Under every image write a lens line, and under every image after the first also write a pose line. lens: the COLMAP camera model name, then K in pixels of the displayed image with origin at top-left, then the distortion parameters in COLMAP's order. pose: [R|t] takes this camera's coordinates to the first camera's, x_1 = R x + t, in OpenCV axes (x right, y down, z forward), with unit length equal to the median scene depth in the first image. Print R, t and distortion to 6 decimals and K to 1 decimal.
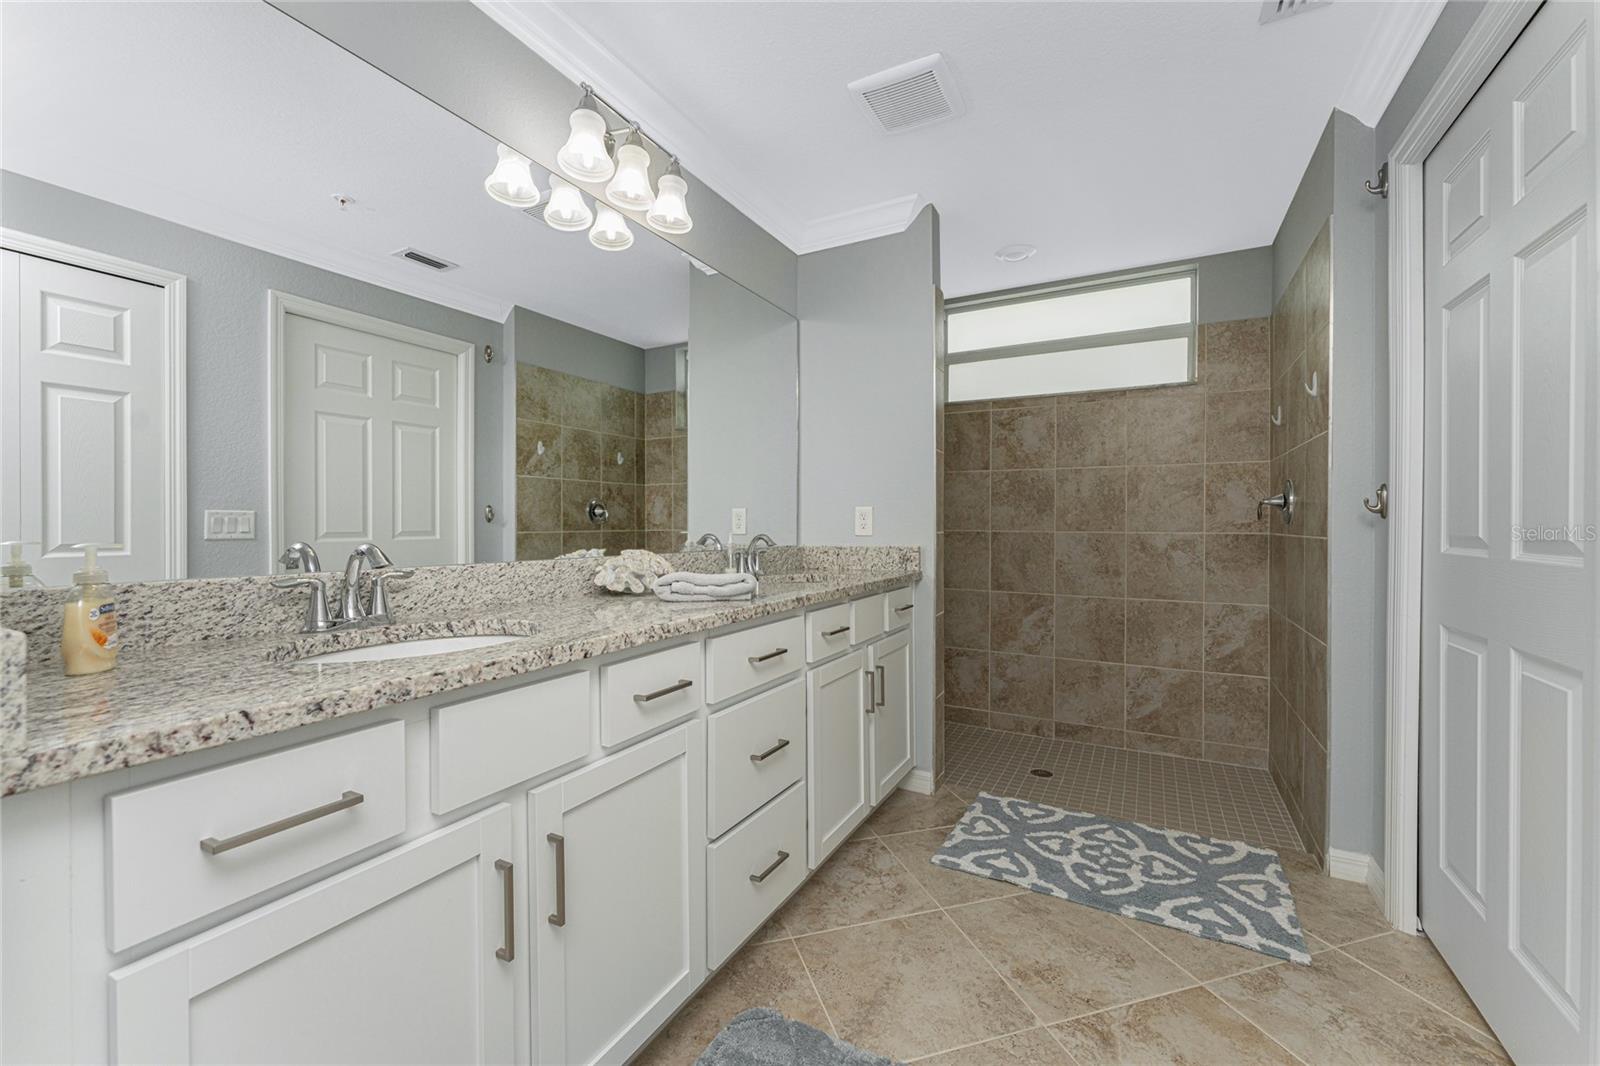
lens RADIAL K [[653.0, 0, 806.6], [0, 653.0, 526.4], [0, 0, 1]] dist [-0.003062, -0.000127]
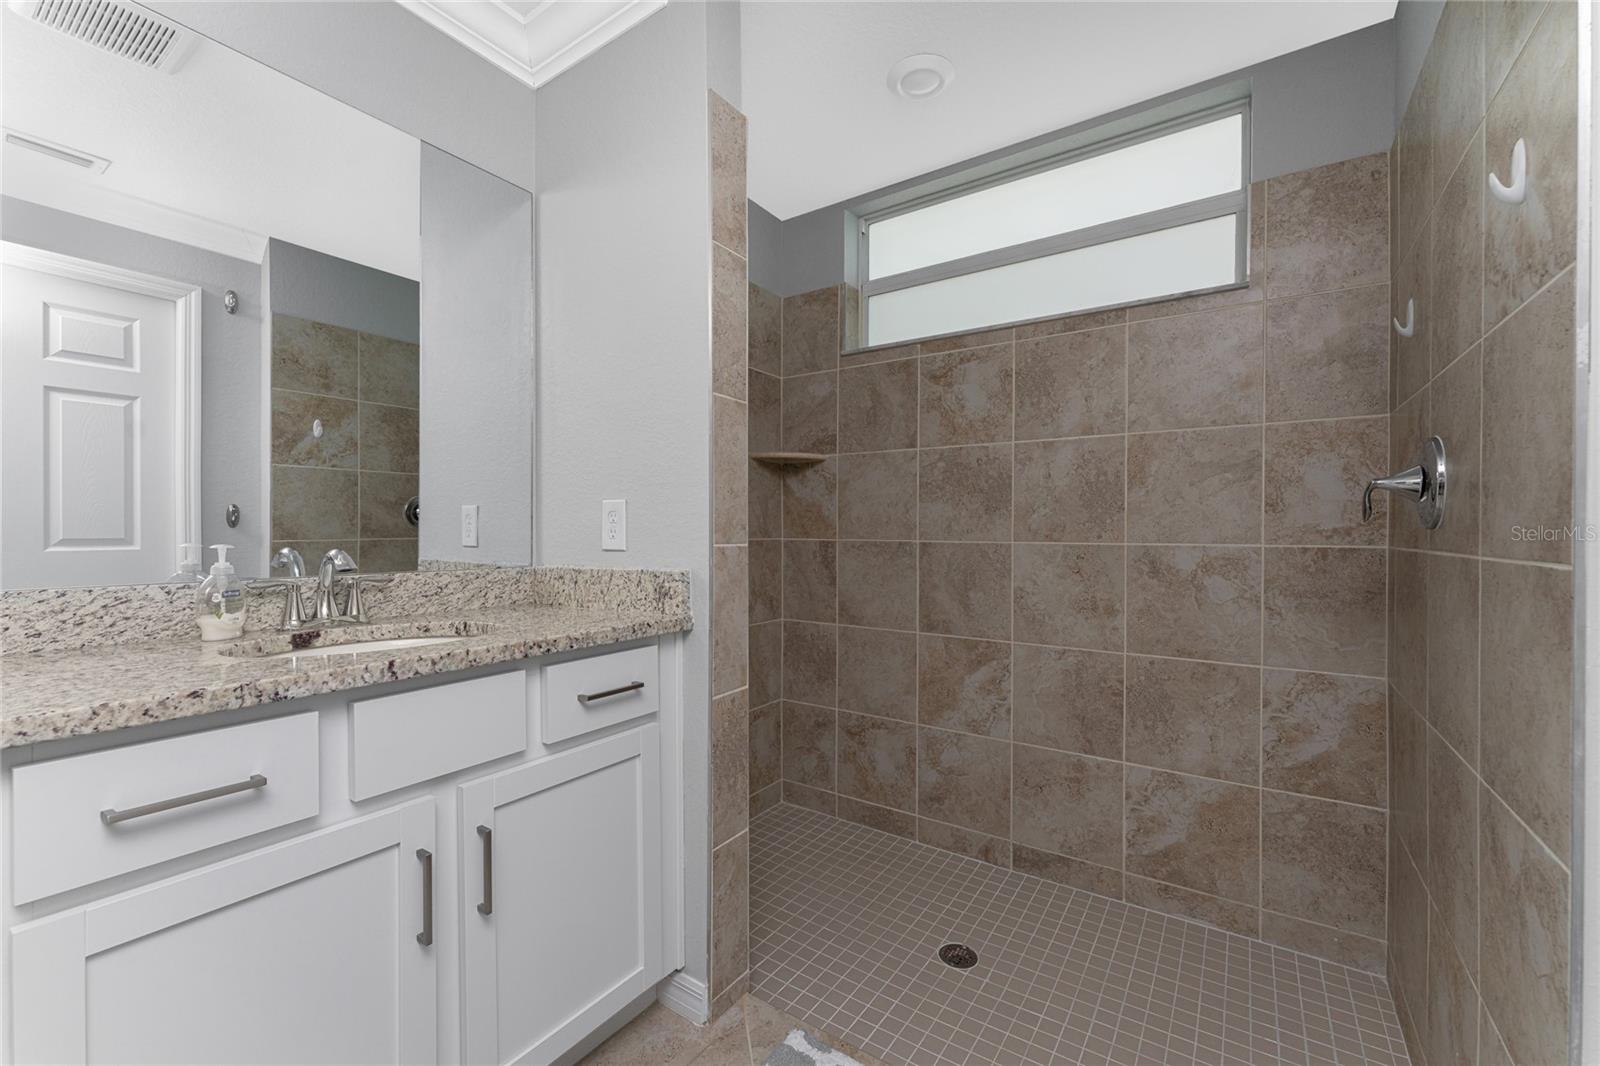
lens RADIAL K [[653.0, 0, 790.7], [0, 653.0, 532.2], [0, 0, 1]] dist [-0.003062, -0.000127]
pose [[0.992491, 0.000863, -0.122316, 0.258349], [-0.000926, 0.999999, -0.000457, -0.001233], [0.122315, 0.000567, 0.992491, 0.367241]]
